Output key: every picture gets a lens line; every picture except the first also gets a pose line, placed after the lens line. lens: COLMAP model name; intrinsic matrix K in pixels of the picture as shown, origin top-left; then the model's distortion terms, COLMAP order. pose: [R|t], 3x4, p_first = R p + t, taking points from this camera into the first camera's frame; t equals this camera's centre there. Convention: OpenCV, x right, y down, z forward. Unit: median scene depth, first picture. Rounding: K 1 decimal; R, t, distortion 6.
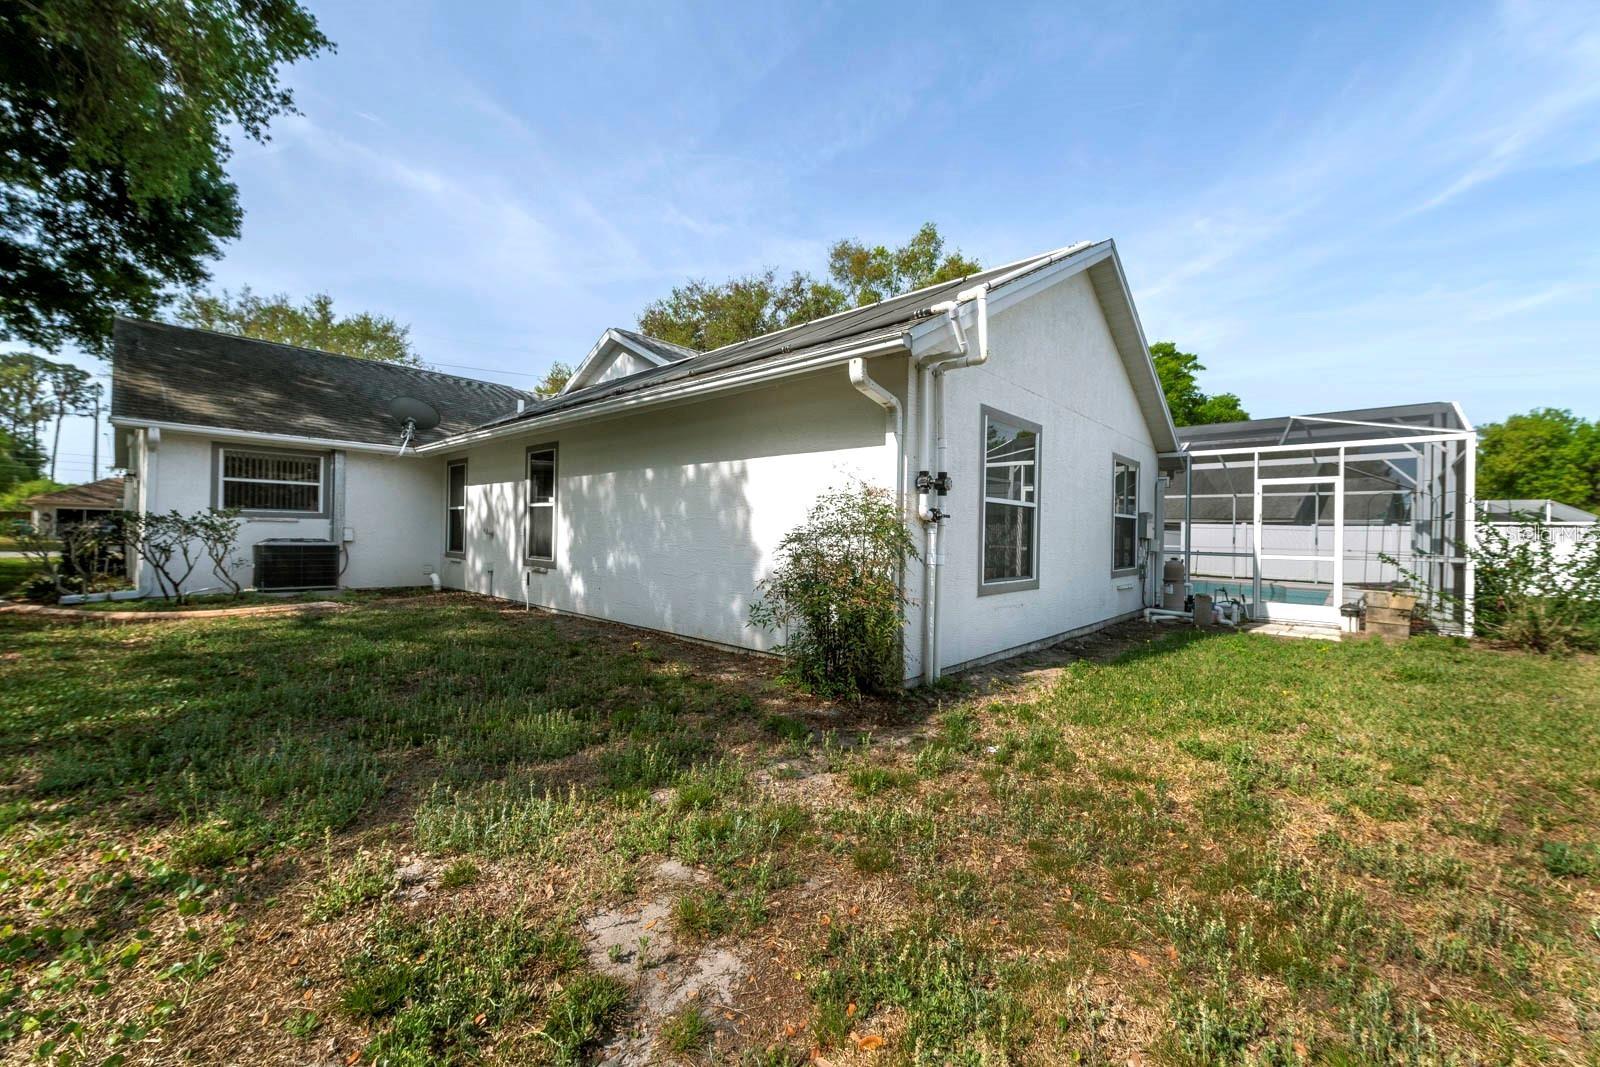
lens RADIAL K [[630.0, 0, 800.0], [0, 630.0, 533.5], [0, 0, 1]] dist [0.010131, -0.000135]
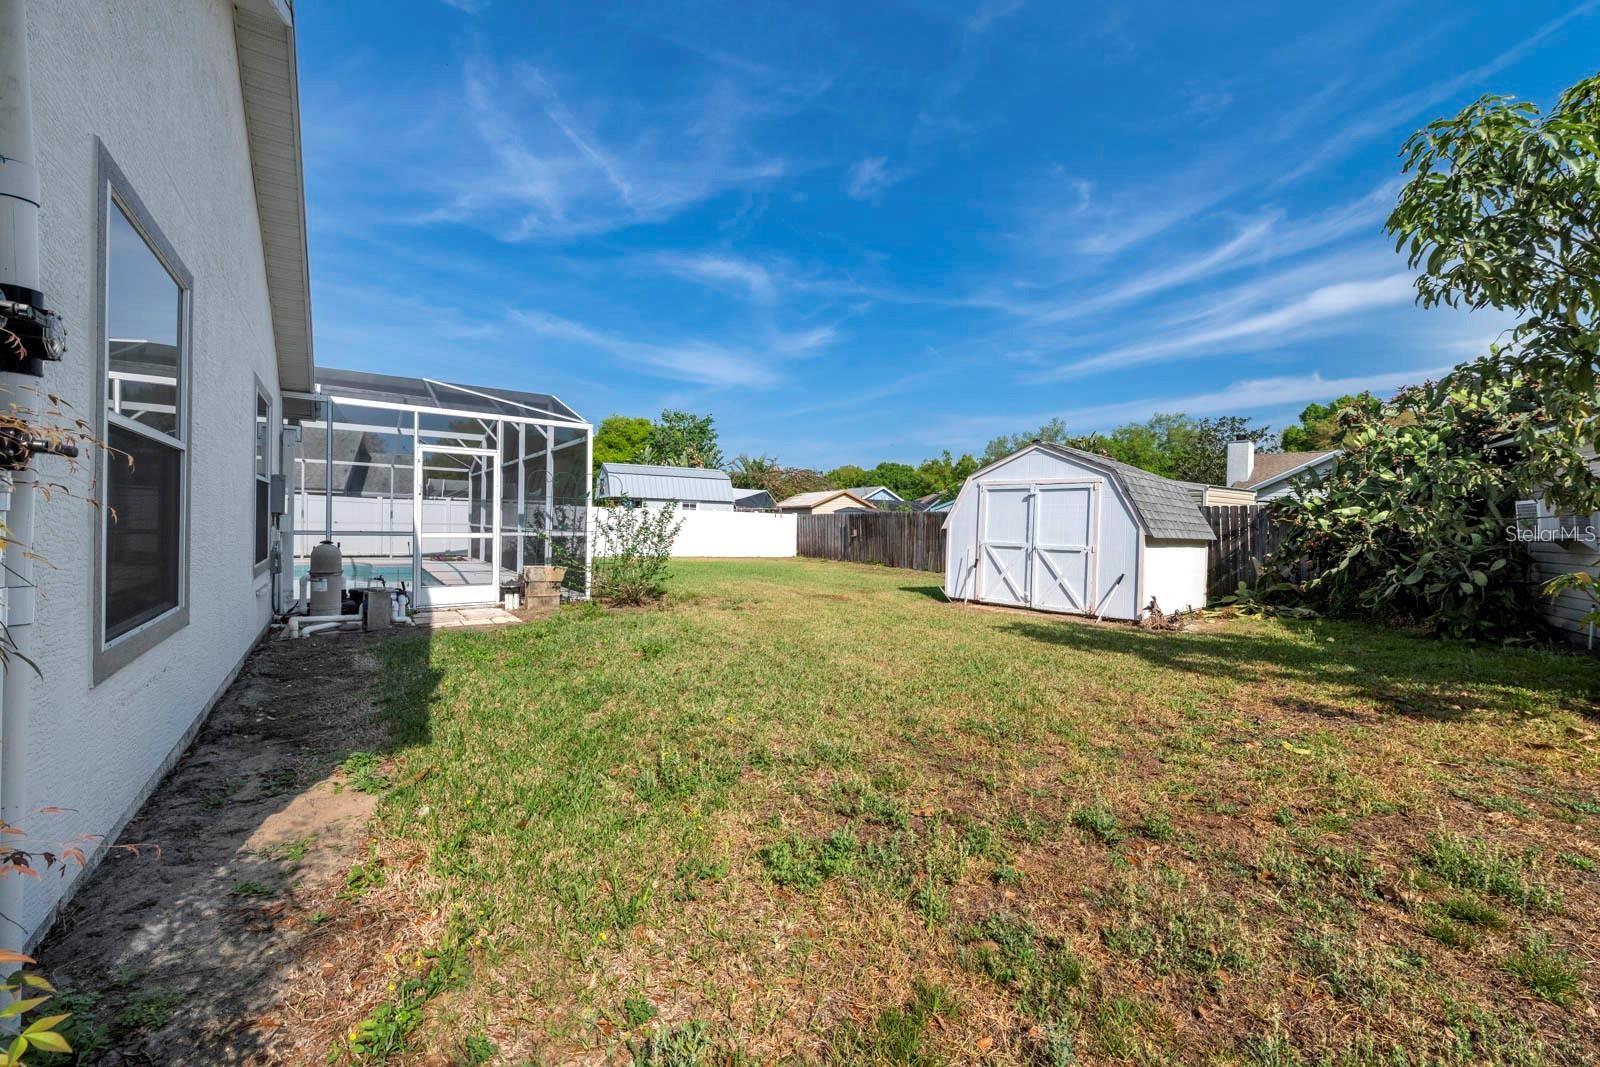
lens RADIAL K [[630.0, 0, 800.0], [0, 630.0, 533.5], [0, 0, 1]] dist [0.010131, -0.000135]
pose [[0.219851, -0.033349, 0.974963, 0.008937], [-0.013193, 0.999222, 0.037154, -0.004454], [-0.975444, -0.021031, 0.219240, 0.319514]]
